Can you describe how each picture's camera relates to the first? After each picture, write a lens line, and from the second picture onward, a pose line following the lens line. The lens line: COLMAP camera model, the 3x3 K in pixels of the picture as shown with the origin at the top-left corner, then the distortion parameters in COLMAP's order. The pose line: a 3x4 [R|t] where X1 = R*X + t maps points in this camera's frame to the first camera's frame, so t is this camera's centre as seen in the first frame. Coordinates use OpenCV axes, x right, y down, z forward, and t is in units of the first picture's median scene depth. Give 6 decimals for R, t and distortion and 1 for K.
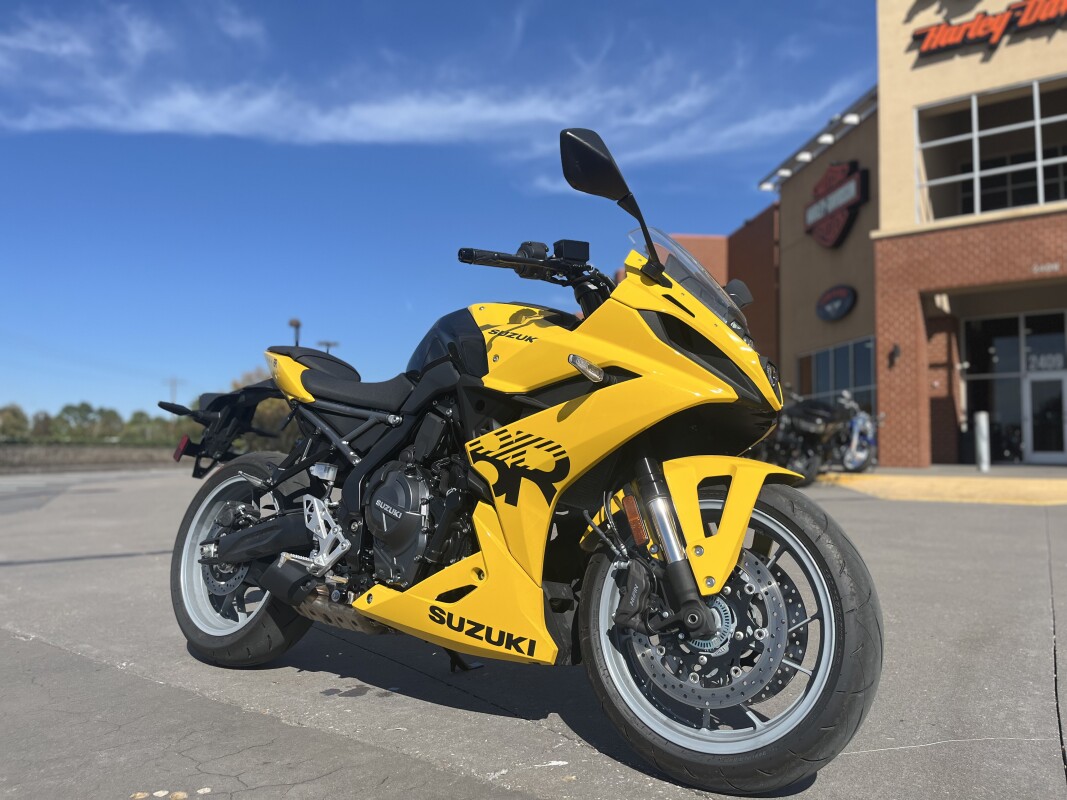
lens RADIAL K [[810.8, 0, 531.9], [0, 810.8, 394.7], [0, 0, 1]] dist [0.075630, -0.105190]
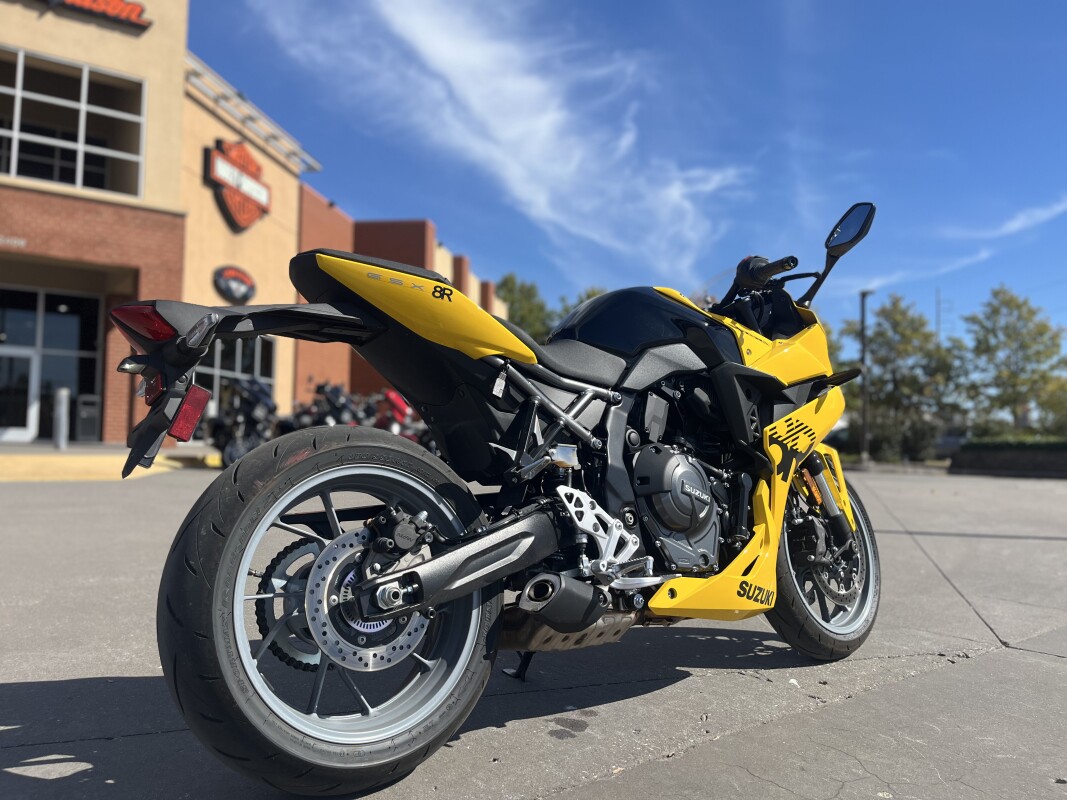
lens RADIAL K [[810.8, 0, 531.9], [0, 810.8, 394.7], [0, 0, 1]] dist [0.075630, -0.105190]
pose [[0.284325, 0.056425, 0.957066, -1.277572], [-0.085525, 0.995779, -0.033299, 0.081297], [-0.954906, -0.072386, 0.287951, 1.022158]]
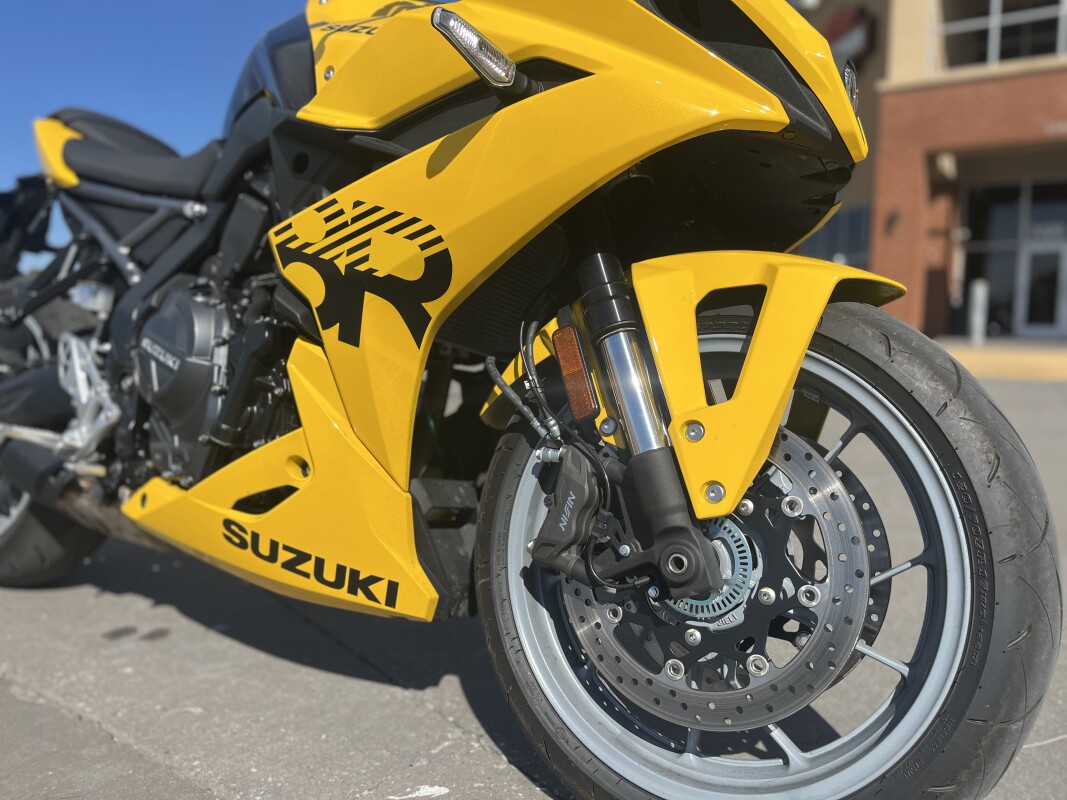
lens RADIAL K [[810.8, 0, 531.9], [0, 810.8, 394.7], [0, 0, 1]] dist [0.075630, -0.105190]
pose [[0.999662, 0.010513, 0.023778, 0.083402], [-0.014067, 0.987869, 0.154652, 0.084093], [-0.021864, -0.154935, 0.987683, 0.461336]]
